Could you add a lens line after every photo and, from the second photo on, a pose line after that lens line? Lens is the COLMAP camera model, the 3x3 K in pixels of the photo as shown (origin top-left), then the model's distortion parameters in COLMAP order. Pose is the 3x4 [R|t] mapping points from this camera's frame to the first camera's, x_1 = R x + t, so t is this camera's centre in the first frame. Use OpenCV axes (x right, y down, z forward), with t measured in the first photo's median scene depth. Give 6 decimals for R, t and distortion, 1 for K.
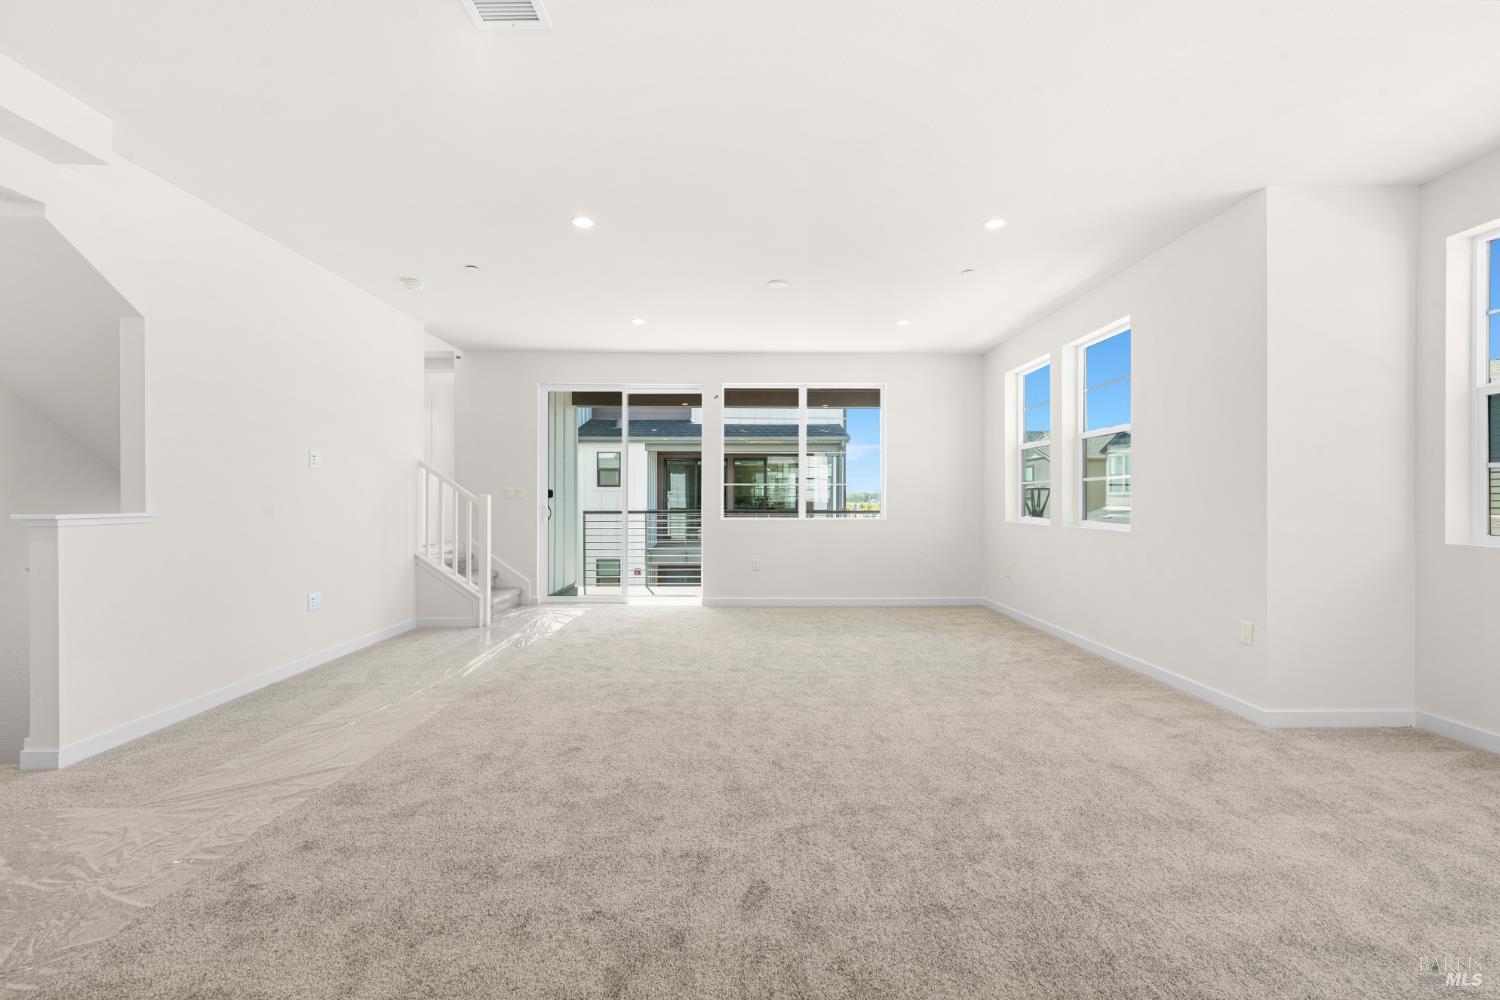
lens RADIAL K [[611.2, 0, 750.0], [0, 611.2, 500.0], [0, 0, 1]] dist [-0.000166, -0.000995]
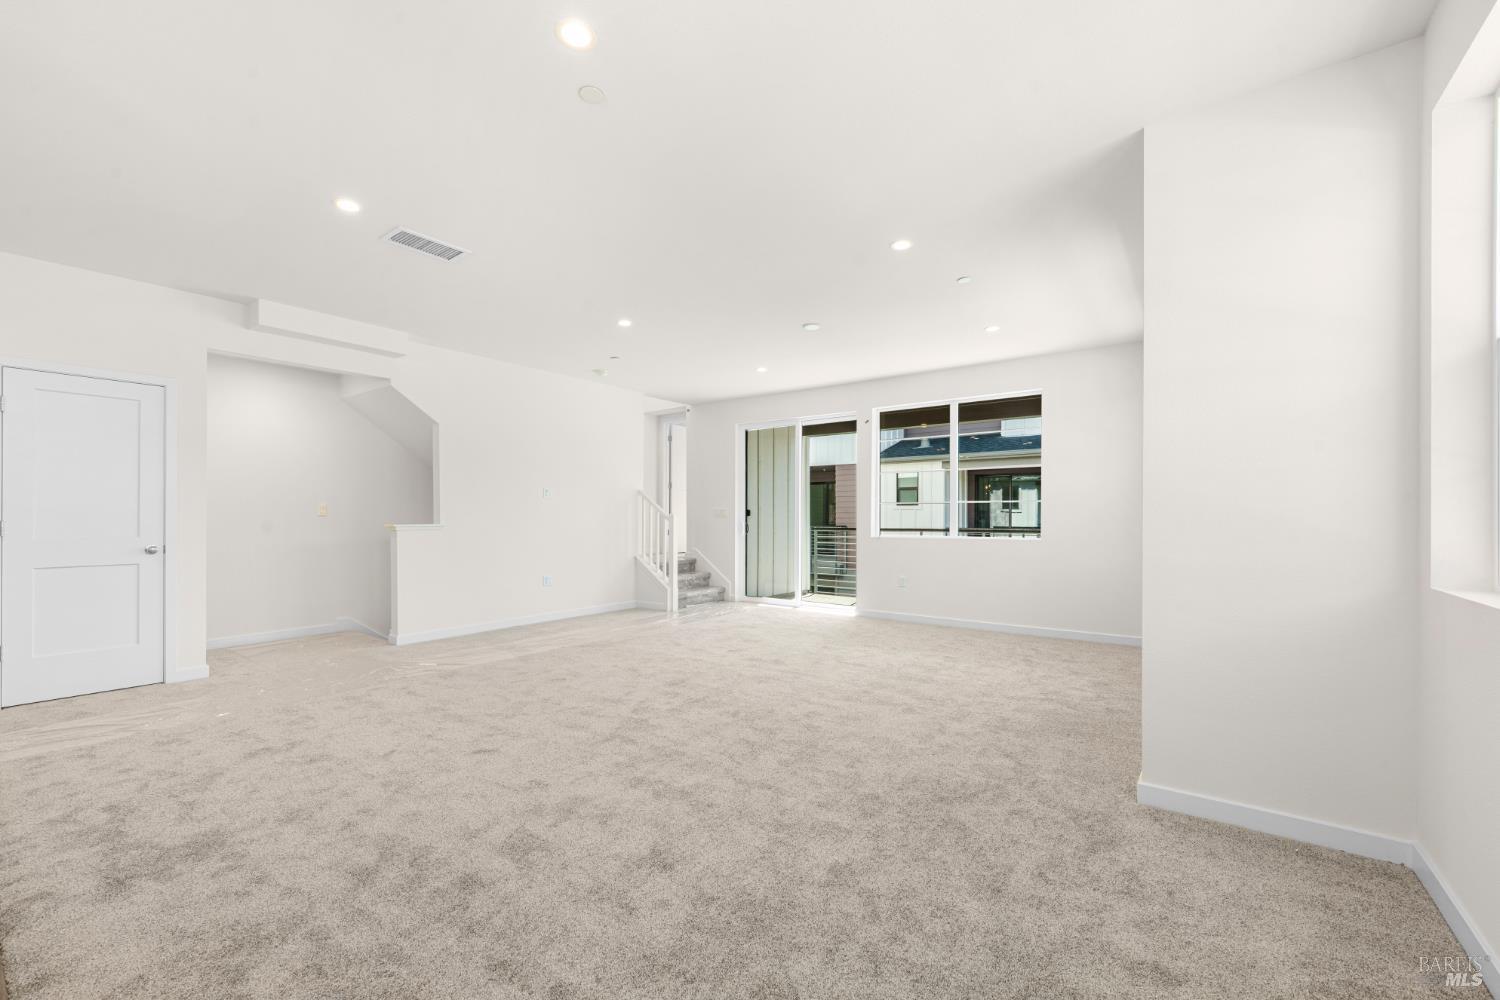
lens RADIAL K [[608.8, 0, 742.3], [0, 608.8, 519.4], [0, 0, 1]] dist [0.001504, -0.000183]
pose [[0.793174, 0.002571, -0.608990, 0.423937], [-0.000956, 0.999995, 0.002975, -0.000792], [0.608994, -0.001778, 0.793173, 0.022285]]
